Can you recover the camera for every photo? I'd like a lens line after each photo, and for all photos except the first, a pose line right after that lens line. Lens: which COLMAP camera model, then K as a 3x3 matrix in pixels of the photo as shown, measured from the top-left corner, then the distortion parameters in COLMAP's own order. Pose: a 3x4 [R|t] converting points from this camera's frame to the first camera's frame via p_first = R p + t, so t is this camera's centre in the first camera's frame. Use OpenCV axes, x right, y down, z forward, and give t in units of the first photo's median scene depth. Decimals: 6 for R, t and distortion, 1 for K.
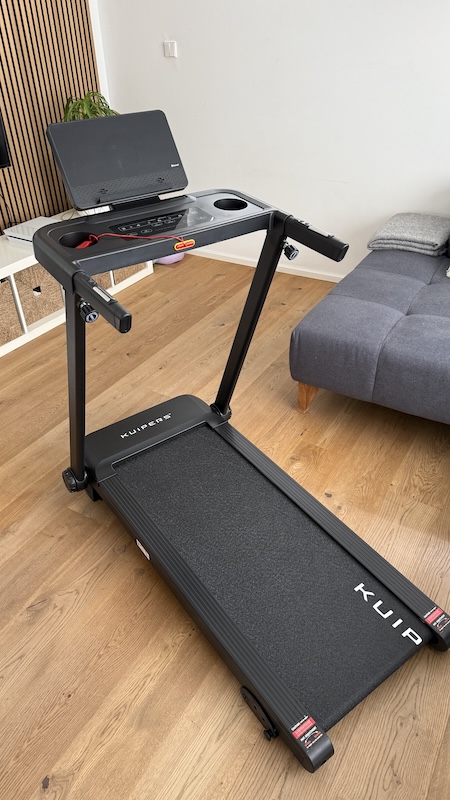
lens RADIAL K [[564.3, 0, 225.9], [0, 564.3, 396.2], [0, 0, 1]] dist [0.036901, -0.050012]
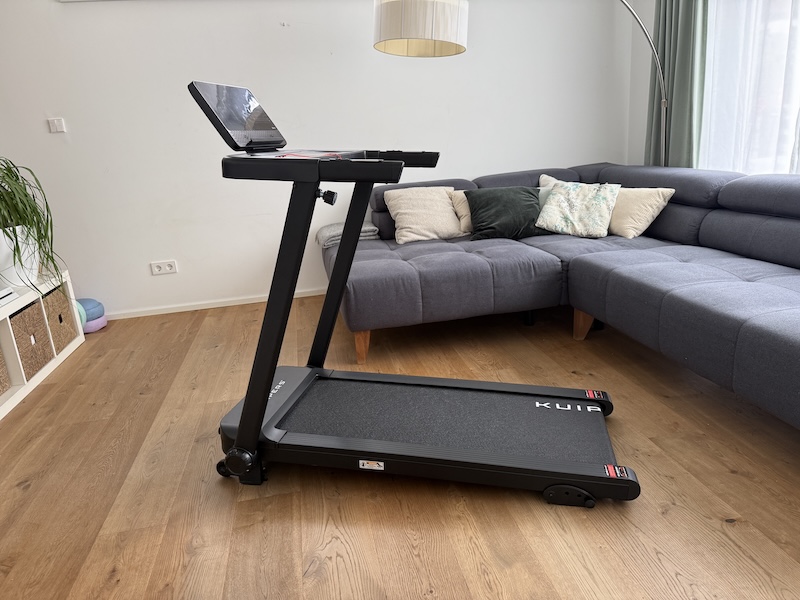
lens RADIAL K [[554.8, 0, 396.6], [0, 554.8, 295.4], [0, 0, 1]] dist [0.034757, -0.046677]
pose [[0.749379, -0.211797, 0.627354, -0.412979], [0.421185, 0.883545, -0.204821, 0.143854], [-0.510915, 0.417721, 0.751316, 0.087305]]
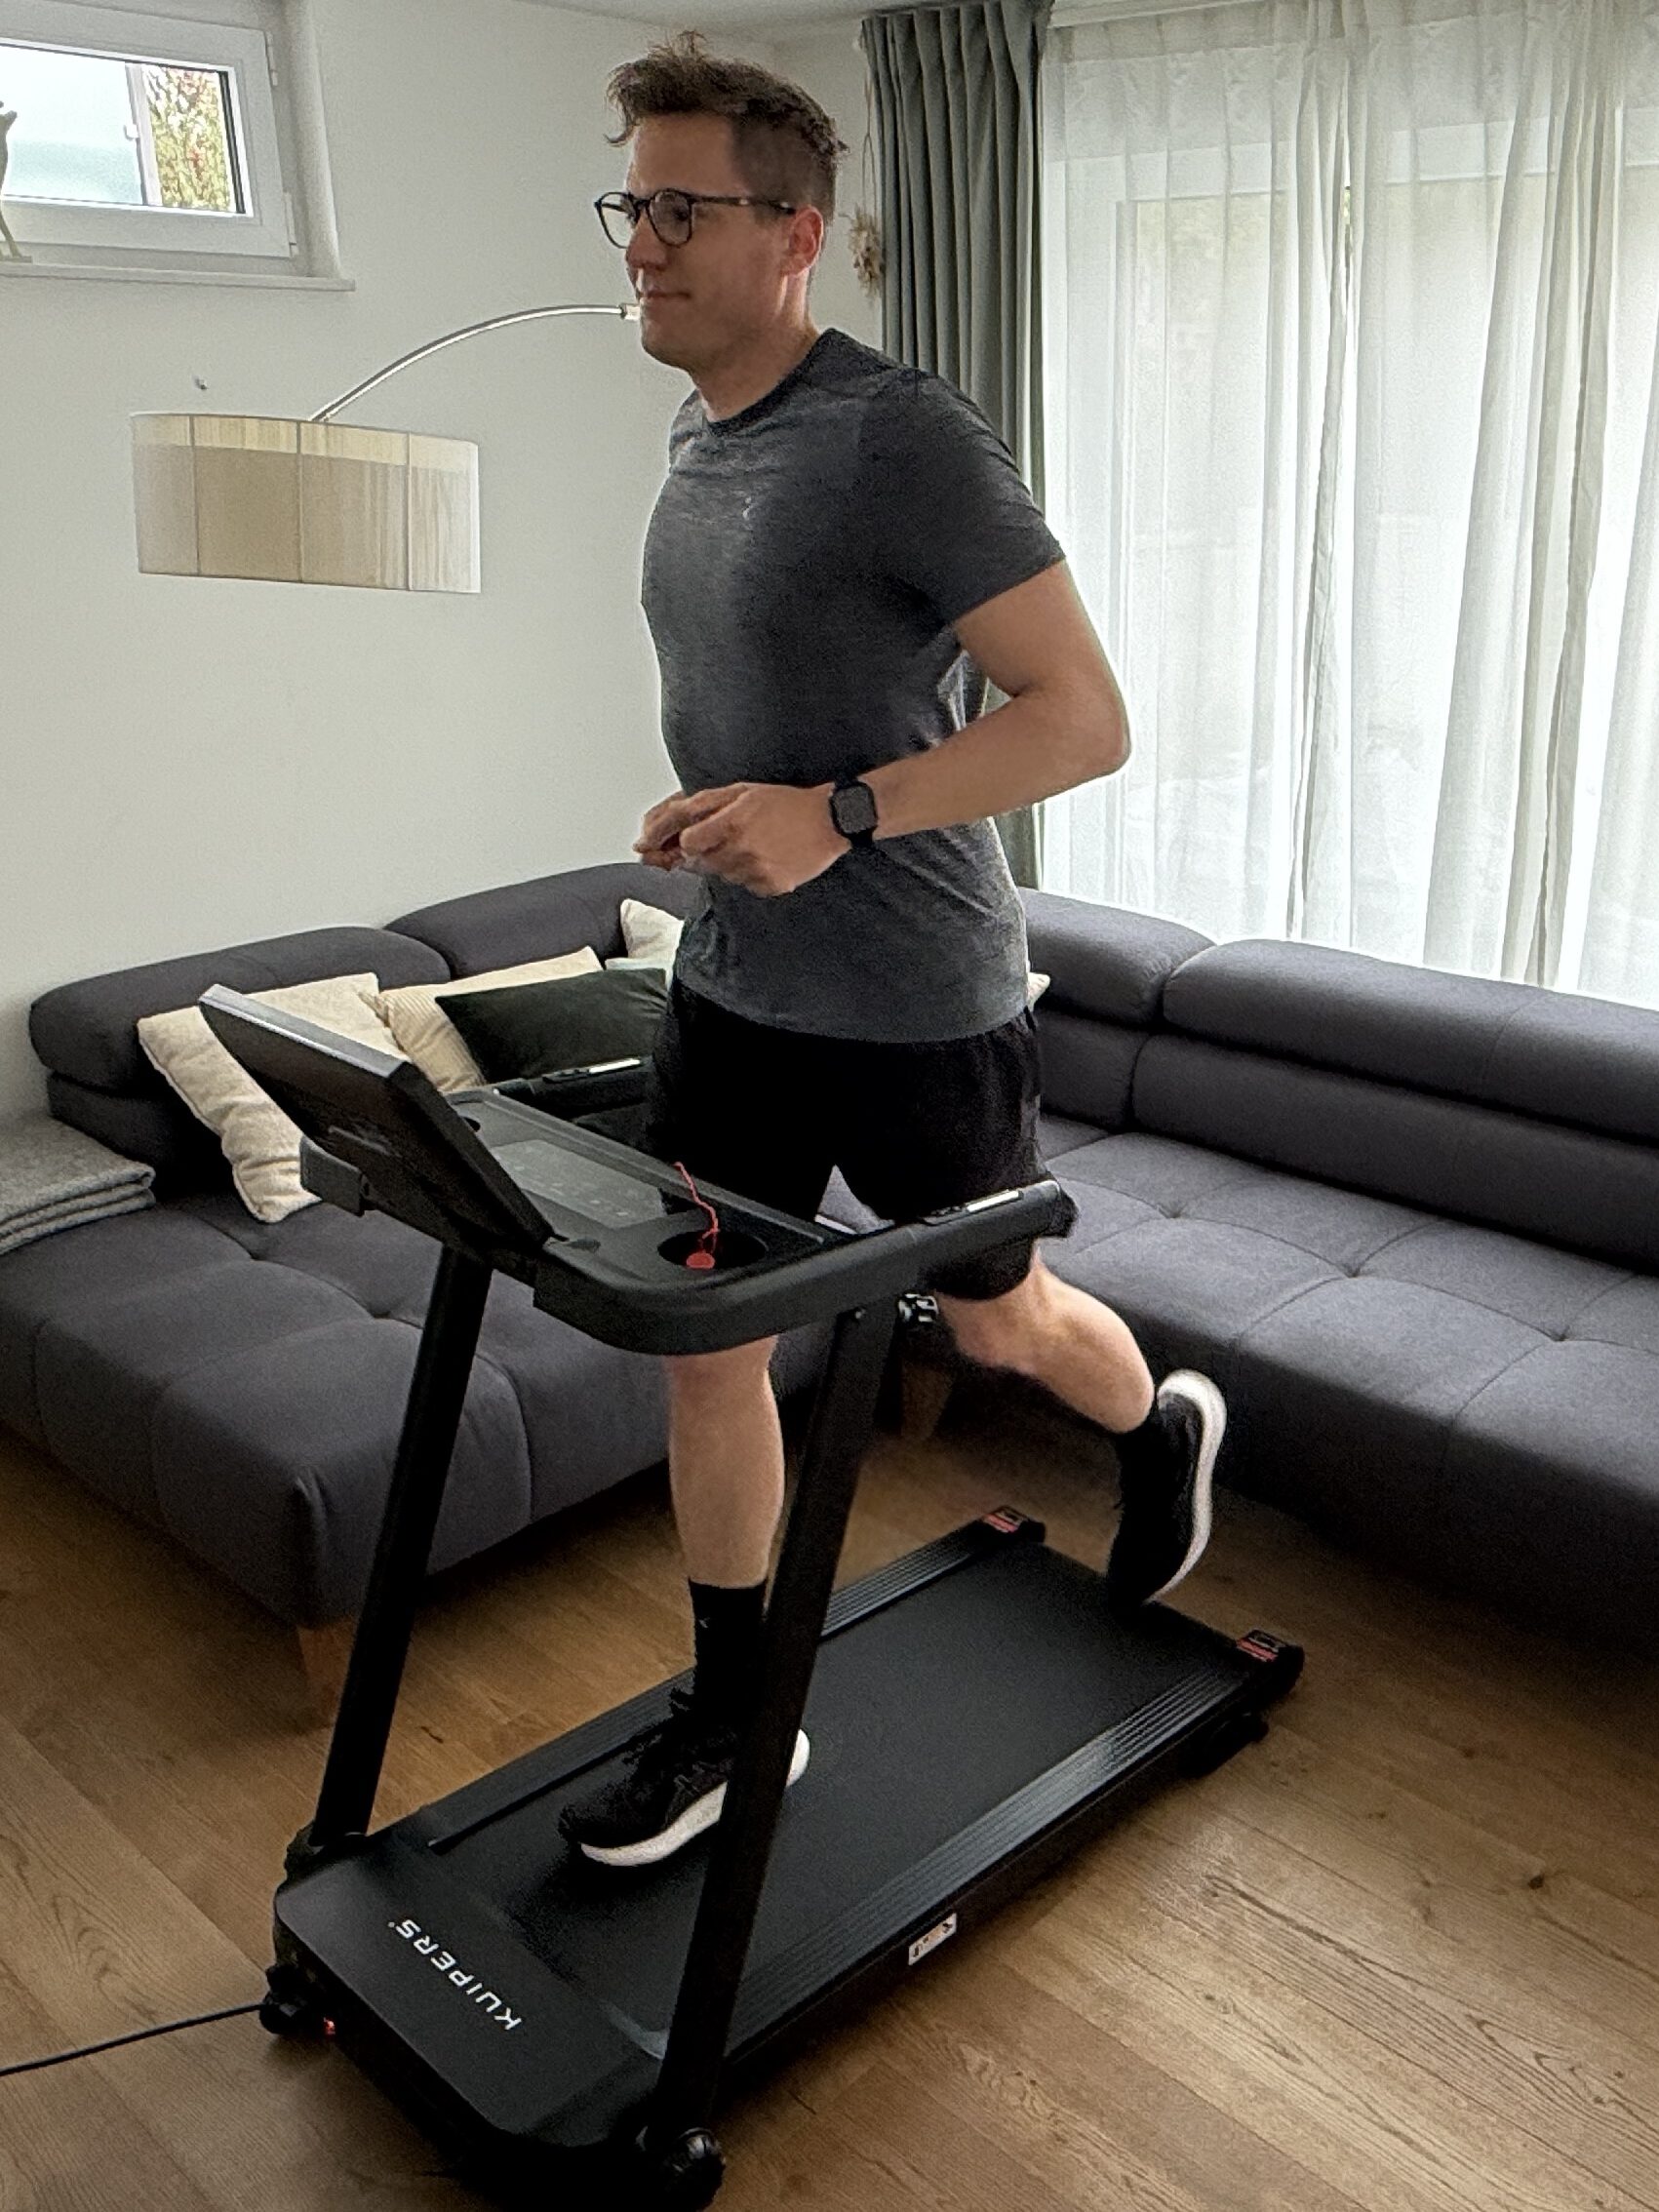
lens RADIAL K [[1903.2, 0, 994.2], [0, 1903.2, 1093.7], [0, 0, 1]] dist [-0.015392, -0.006466]
pose [[0.185152, -0.310226, 0.932458, -0.614280], [0.558412, 0.814001, 0.159935, -0.200210], [-0.808638, 0.491083, 0.323948, 0.161147]]
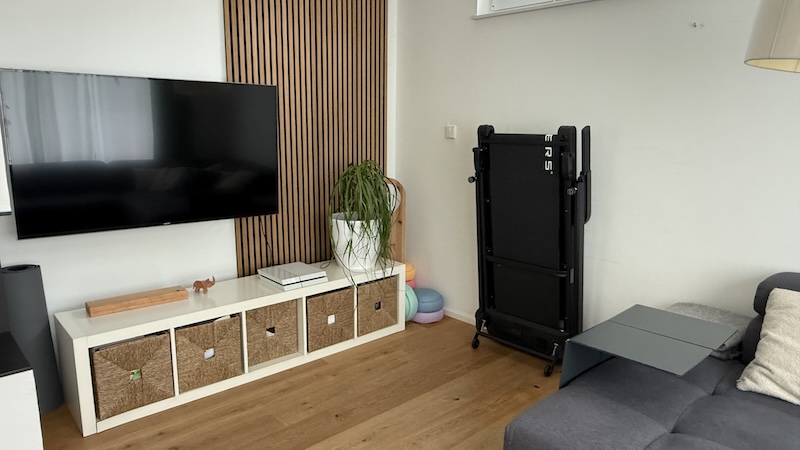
lens RADIAL K [[539.0, 0, 399.9], [0, 539.0, 228.7], [0, 0, 1]] dist [0.003471, -0.003816]
pose [[0.959979, 0.090695, -0.264981, 0.124018], [-0.188005, 0.909947, -0.369663, -0.050884], [0.207592, 0.404687, 0.890581, 0.166798]]
